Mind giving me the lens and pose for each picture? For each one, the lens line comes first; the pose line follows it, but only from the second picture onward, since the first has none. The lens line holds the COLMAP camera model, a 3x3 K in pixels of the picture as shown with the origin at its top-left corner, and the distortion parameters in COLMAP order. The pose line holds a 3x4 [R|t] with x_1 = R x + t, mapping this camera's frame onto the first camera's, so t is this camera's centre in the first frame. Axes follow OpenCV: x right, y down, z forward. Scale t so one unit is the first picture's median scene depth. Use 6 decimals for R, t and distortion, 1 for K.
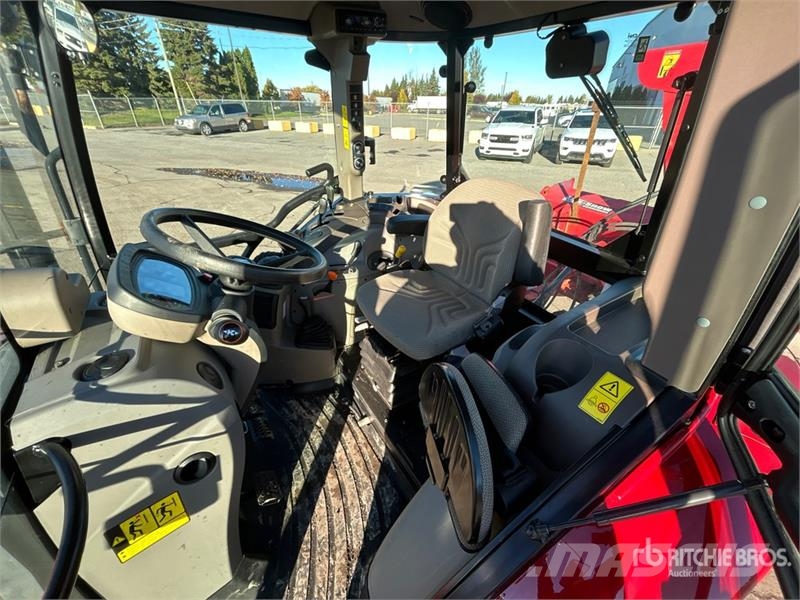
lens RADIAL K [[319.3, 0, 400.0], [0, 319.3, 298.9], [0, 0, 1]] dist [0.003984, -0.002436]
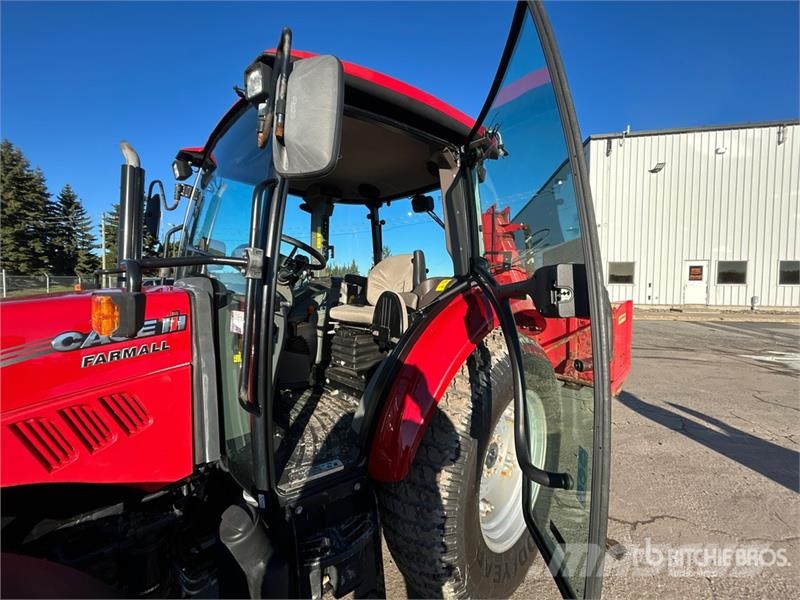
lens RADIAL K [[319.3, 0, 400.0], [0, 319.3, 298.9], [0, 0, 1]] dist [0.003984, -0.002436]
pose [[0.973502, -0.018415, 0.227934, -0.019832], [0.126297, 0.874239, -0.468781, 0.099668], [-0.190636, 0.485147, 0.853399, -0.070969]]
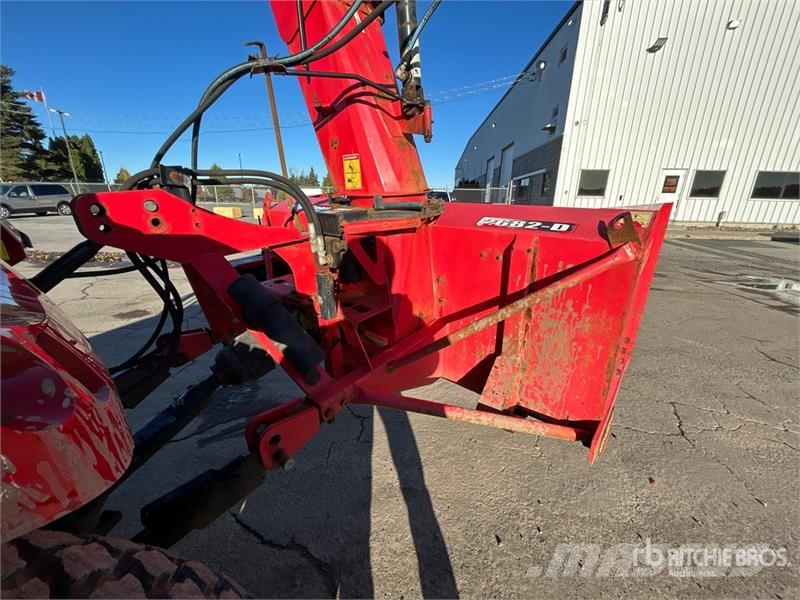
lens RADIAL K [[319.3, 0, 400.0], [0, 319.3, 298.9], [0, 0, 1]] dist [0.003984, -0.002436]
pose [[0.946485, -0.095478, 0.308301, 0.137959], [0.166190, 0.963044, -0.211959, 0.024178], [-0.276670, 0.251852, 0.927375, 0.081596]]
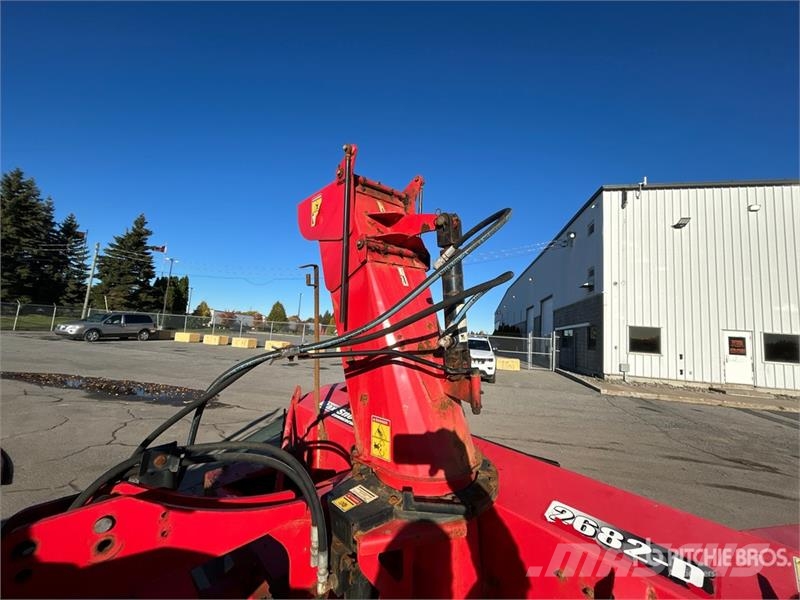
lens RADIAL K [[319.3, 0, 400.0], [0, 319.3, 298.9], [0, 0, 1]] dist [0.003984, -0.002436]
pose [[0.977939, 0.074240, 0.195250, 0.145517], [0.058910, 0.798752, -0.598769, -0.021032], [-0.200410, 0.597062, 0.776758, 0.083893]]
